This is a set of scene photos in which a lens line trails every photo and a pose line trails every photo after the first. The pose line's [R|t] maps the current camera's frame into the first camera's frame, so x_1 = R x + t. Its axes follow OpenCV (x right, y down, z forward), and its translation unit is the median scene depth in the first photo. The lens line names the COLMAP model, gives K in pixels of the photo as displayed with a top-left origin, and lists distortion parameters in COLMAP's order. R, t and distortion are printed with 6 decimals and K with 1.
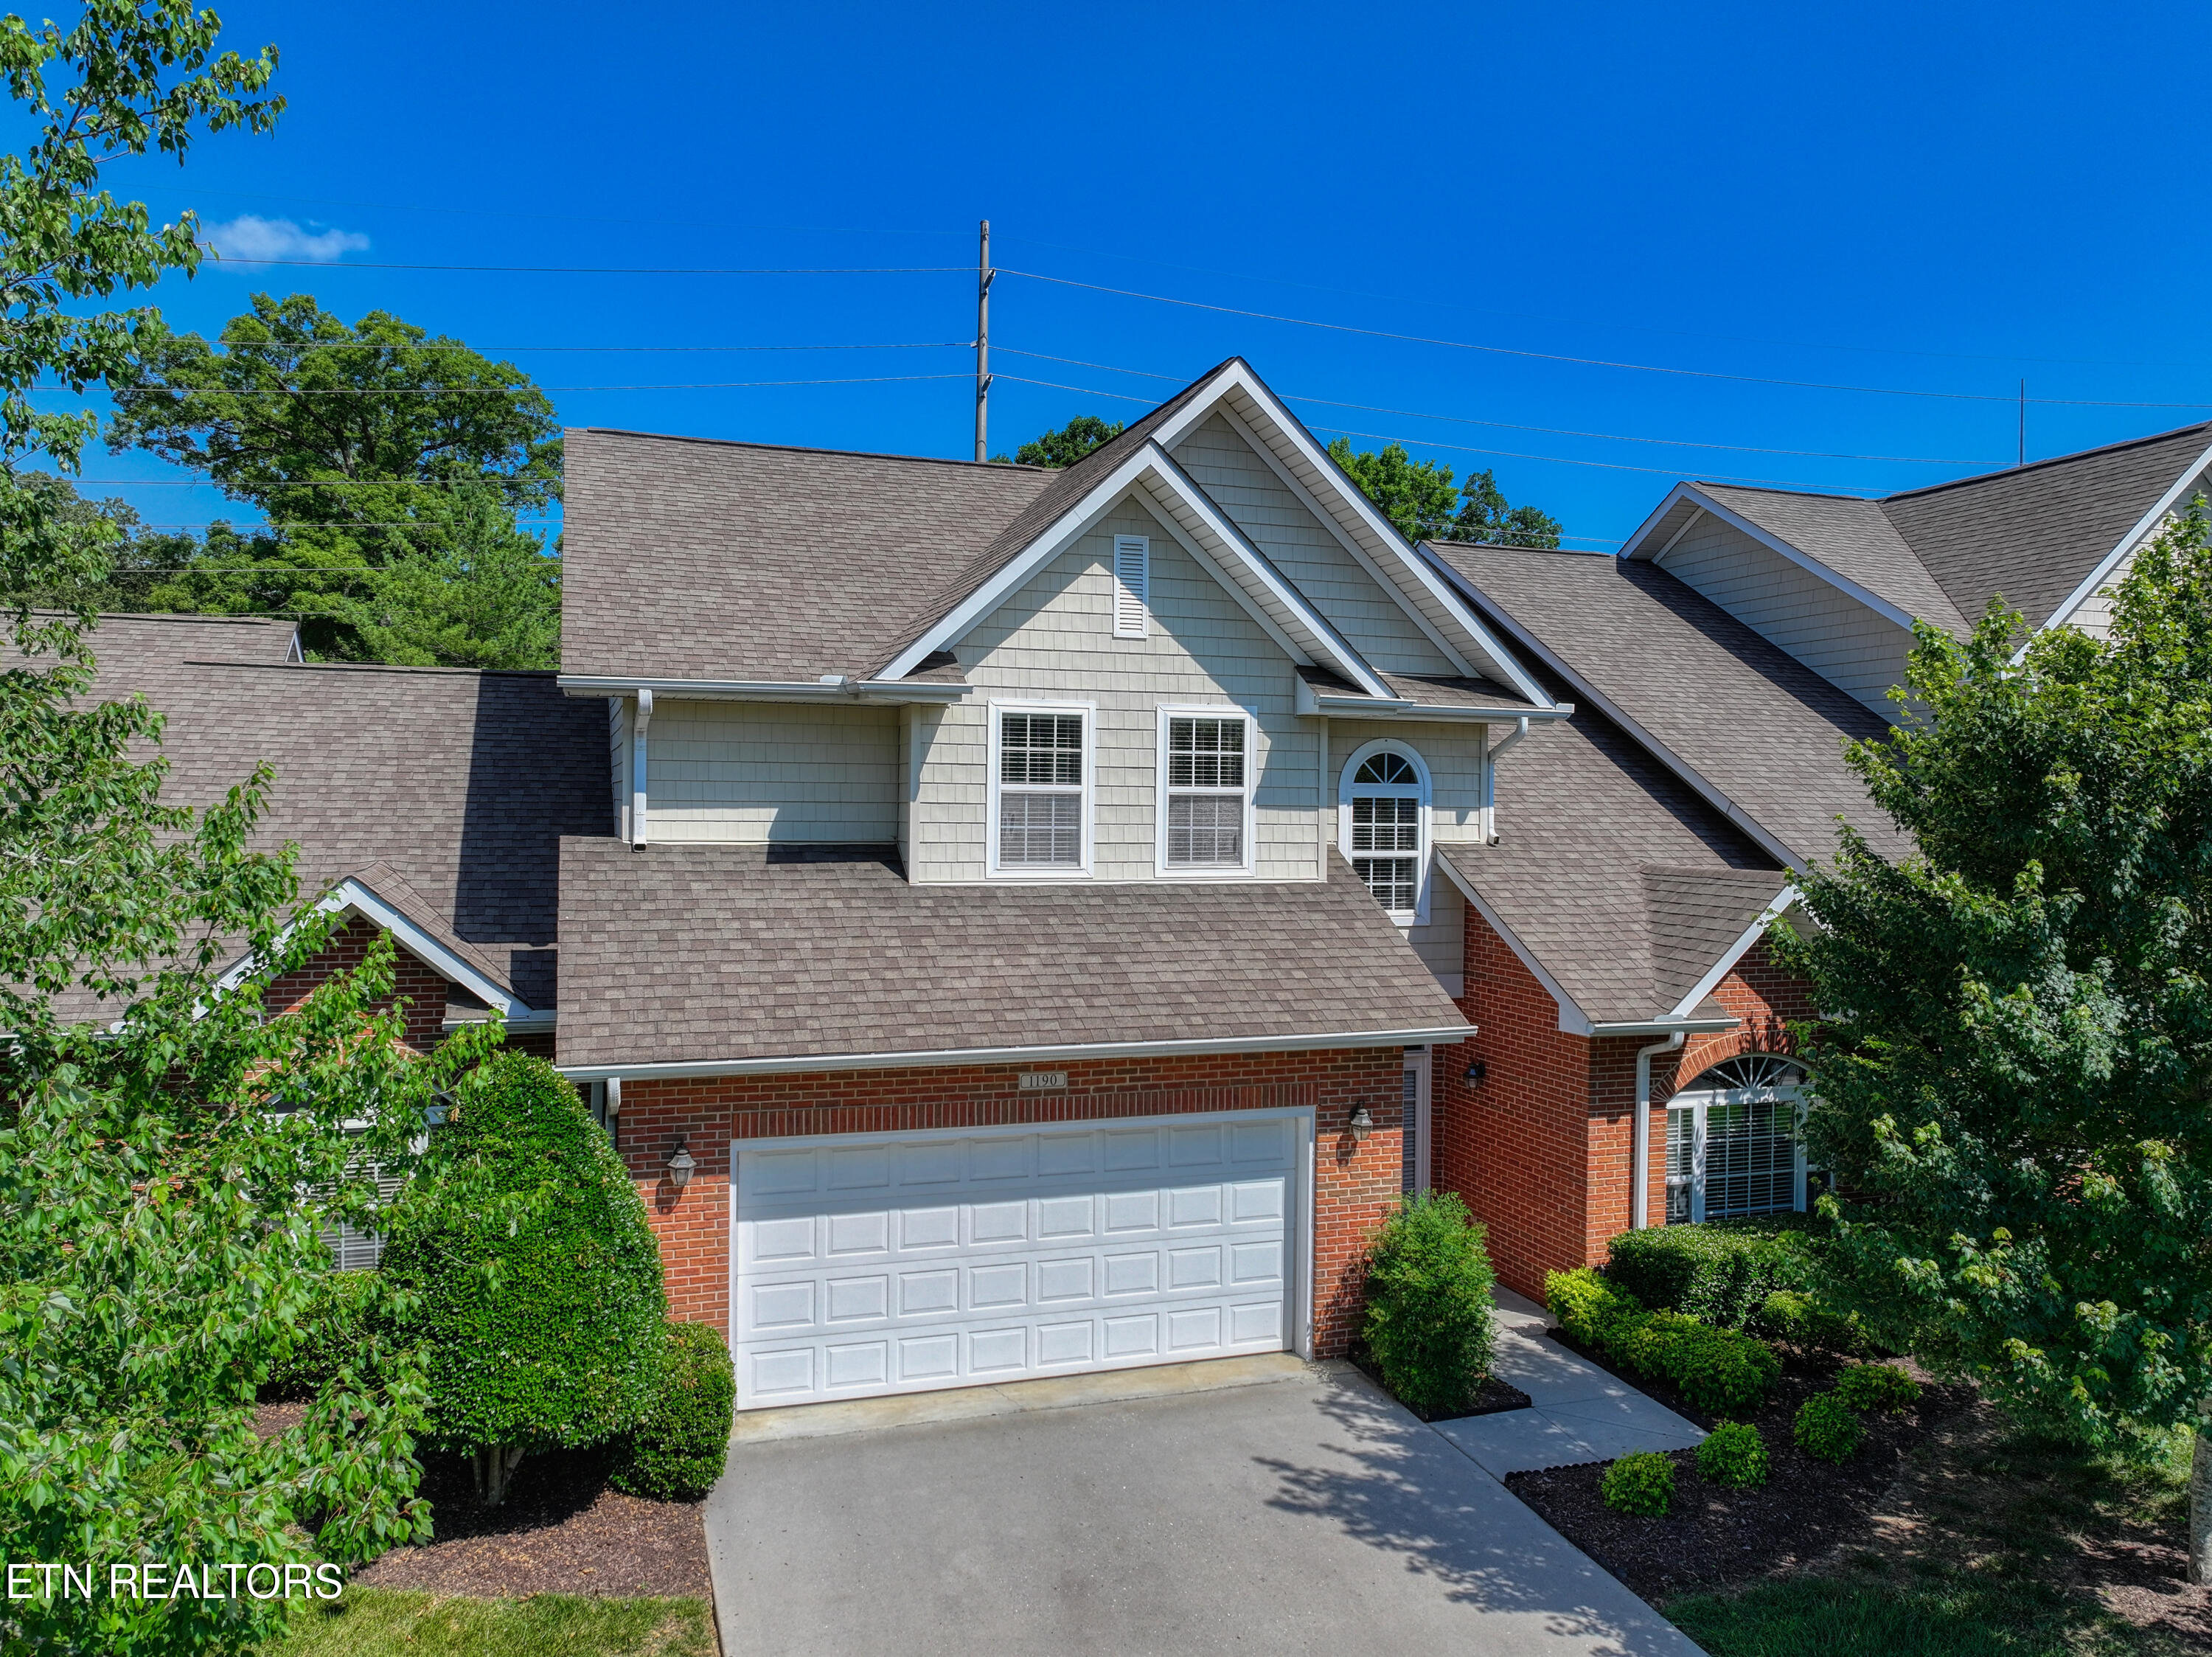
lens RADIAL K [[1567.8, 0, 1106.0], [0, 1567.8, 828.5], [0, 0, 1]] dist [0.003416, 0.001235]
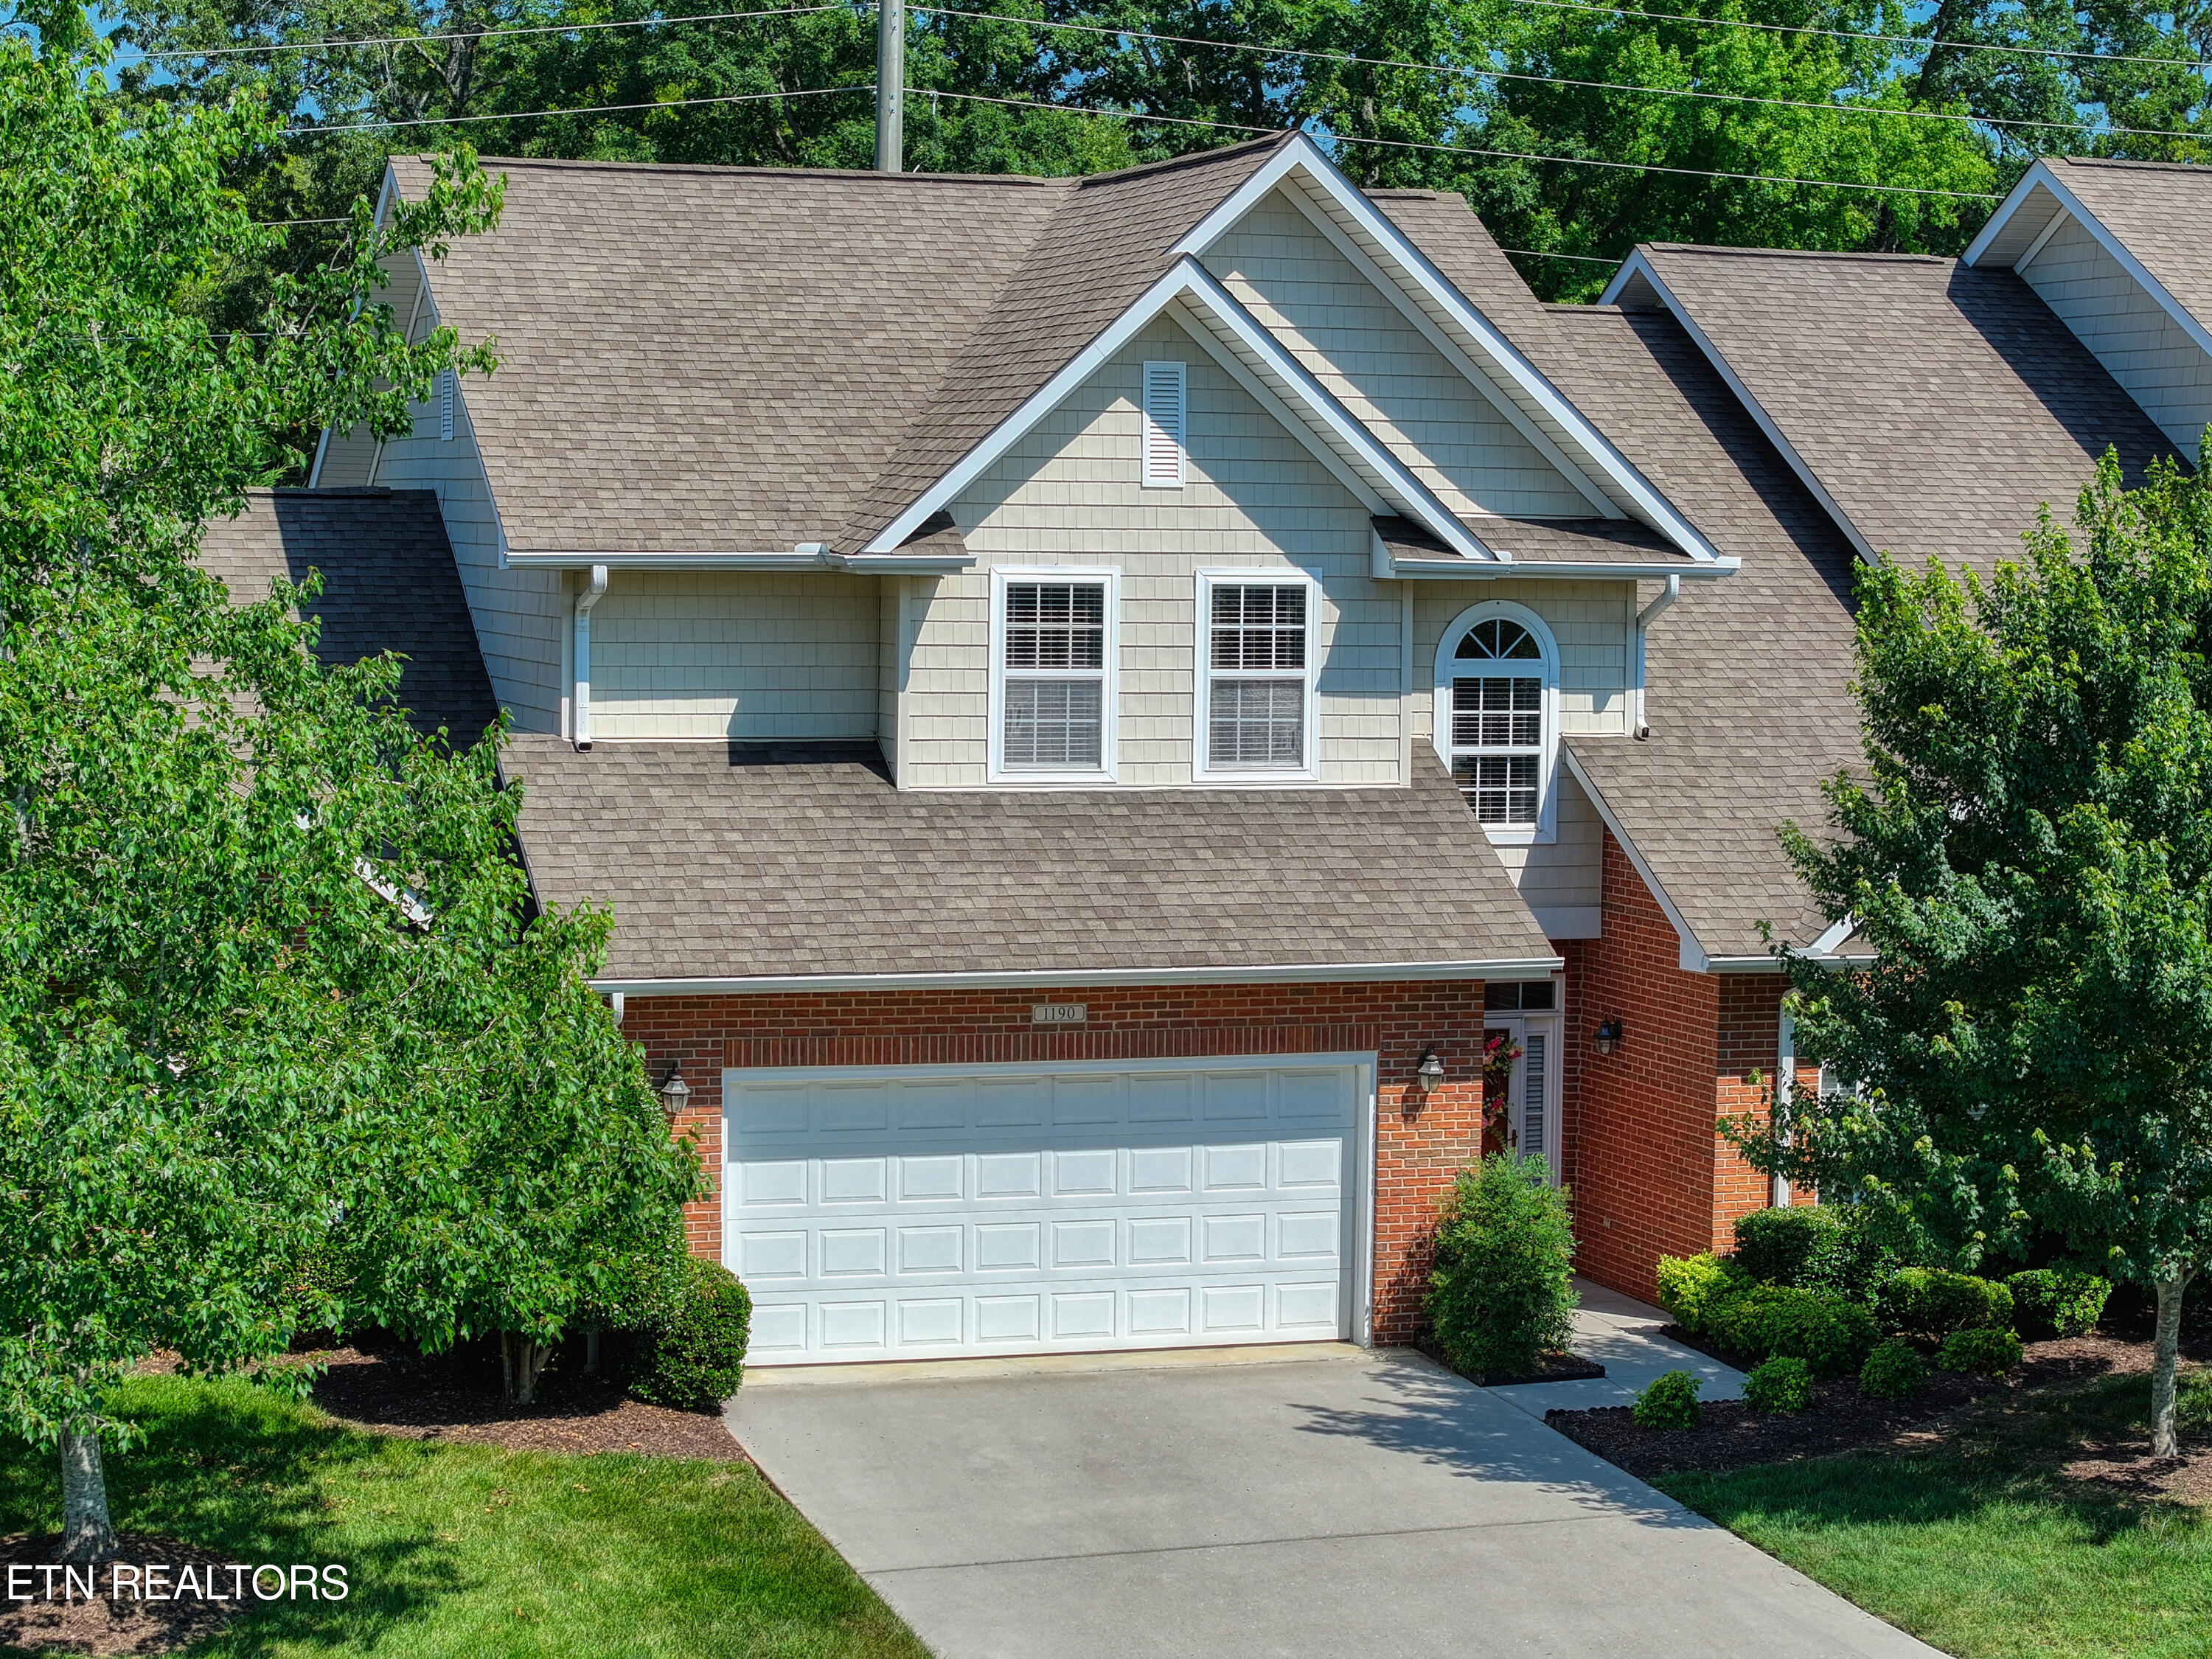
lens RADIAL K [[4519.1, 0, 1106.0], [0, 4519.1, 829.5], [0, 0, 1]] dist [-1.107446, -0.004436]
pose [[0.999929, 0.002774, -0.011580, 0.013724], [-0.002181, 0.998701, 0.050912, -0.064896], [0.011706, -0.050884, 0.998636, -1.377451]]
